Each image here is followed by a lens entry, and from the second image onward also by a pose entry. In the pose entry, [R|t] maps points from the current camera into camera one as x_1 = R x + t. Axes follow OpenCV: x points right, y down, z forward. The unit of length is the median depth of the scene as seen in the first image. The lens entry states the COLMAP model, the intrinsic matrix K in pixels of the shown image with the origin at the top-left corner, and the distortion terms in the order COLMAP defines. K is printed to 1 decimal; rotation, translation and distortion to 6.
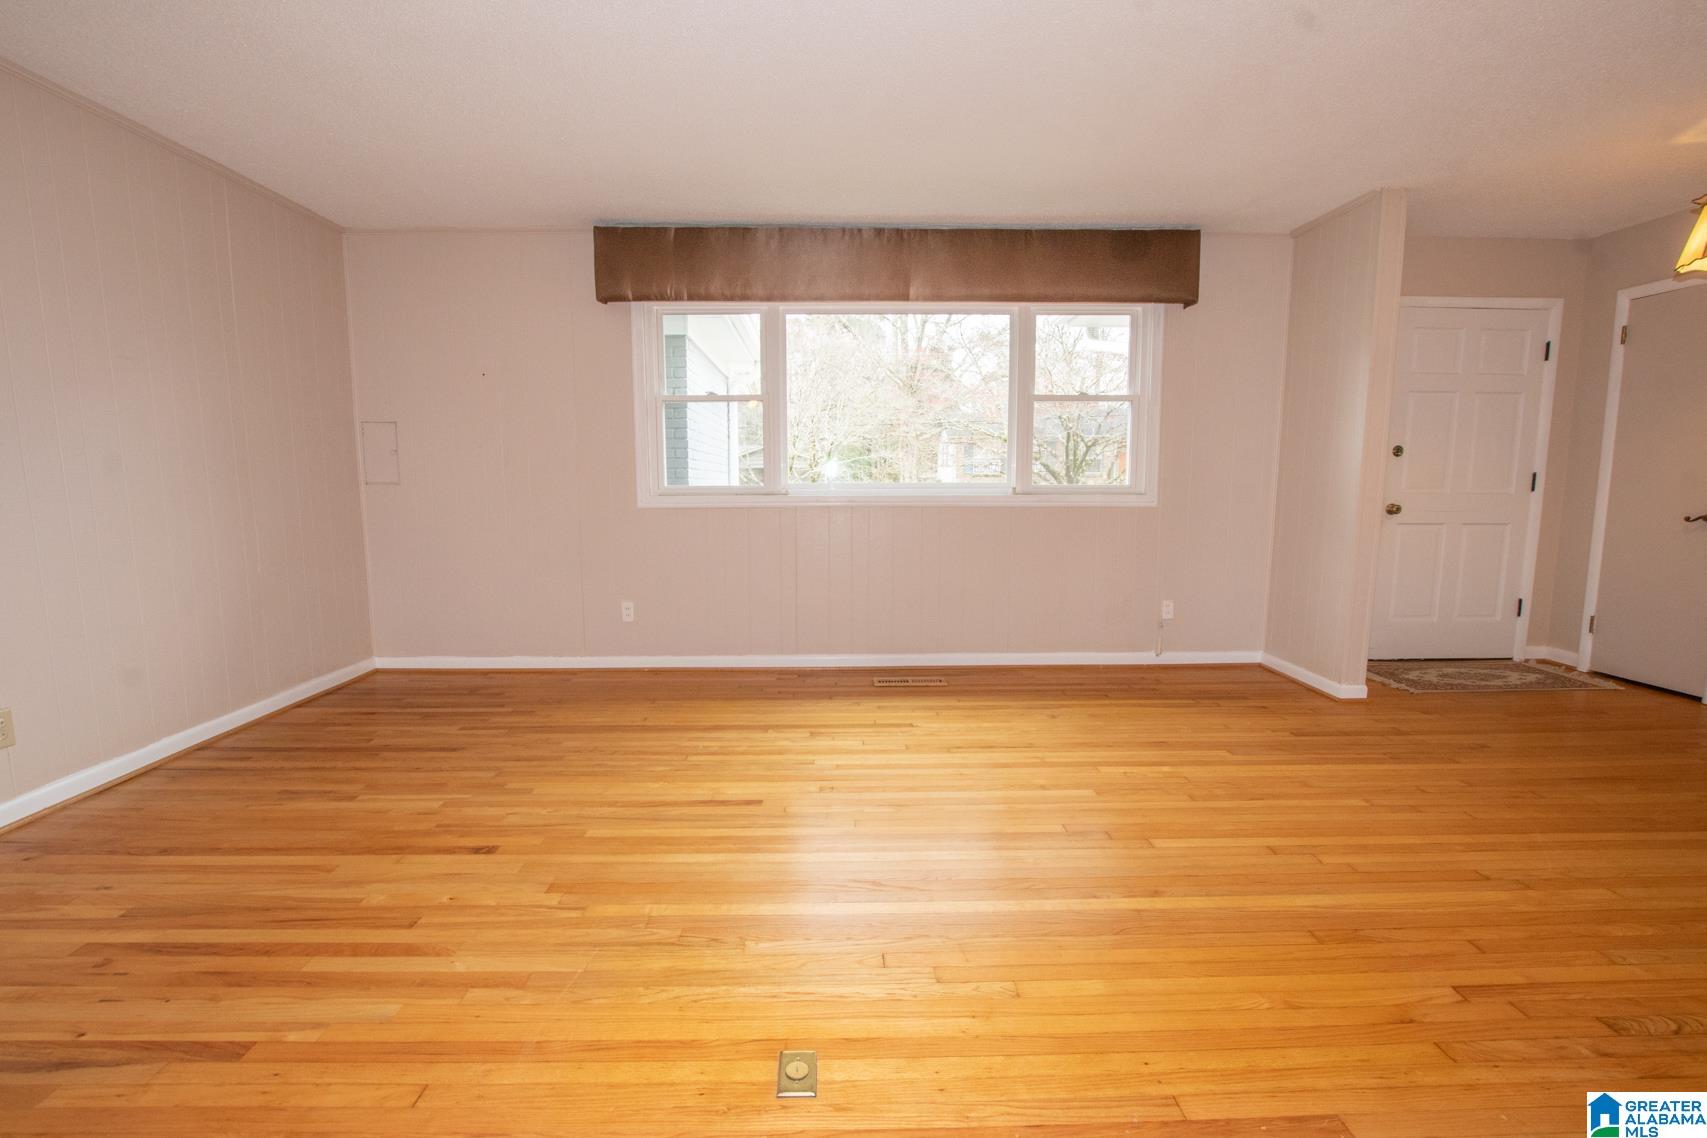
lens RADIAL K [[817.9, 0, 850.4], [0, 817.9, 582.9], [0, 0, 1]] dist [0.009504, 0.000029]
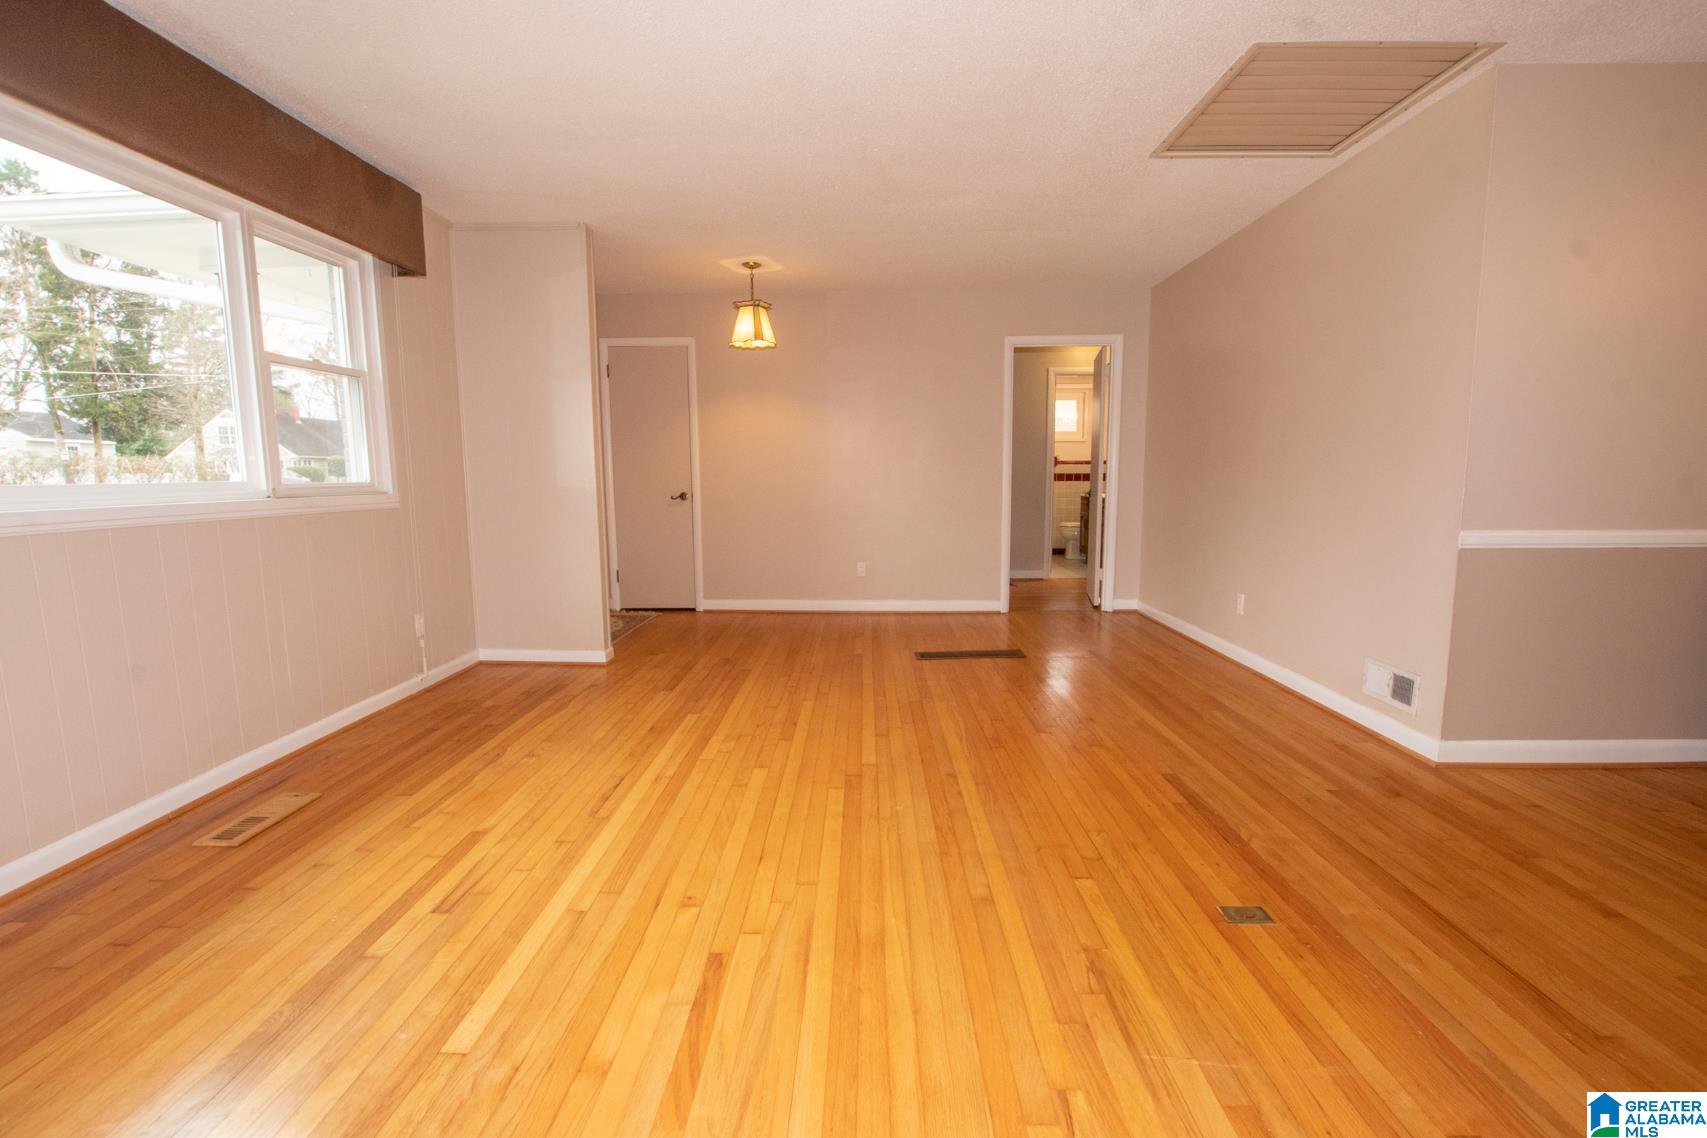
lens RADIAL K [[820.4, 0, 848.6], [0, 820.4, 589.8], [0, 0, 1]] dist [-0.028156, 0.000566]
pose [[0.049725, -0.145867, 0.988054, -0.518809], [0.133814, 0.981331, 0.138140, -0.074207], [-0.989758, 0.125347, 0.068316, 0.577534]]
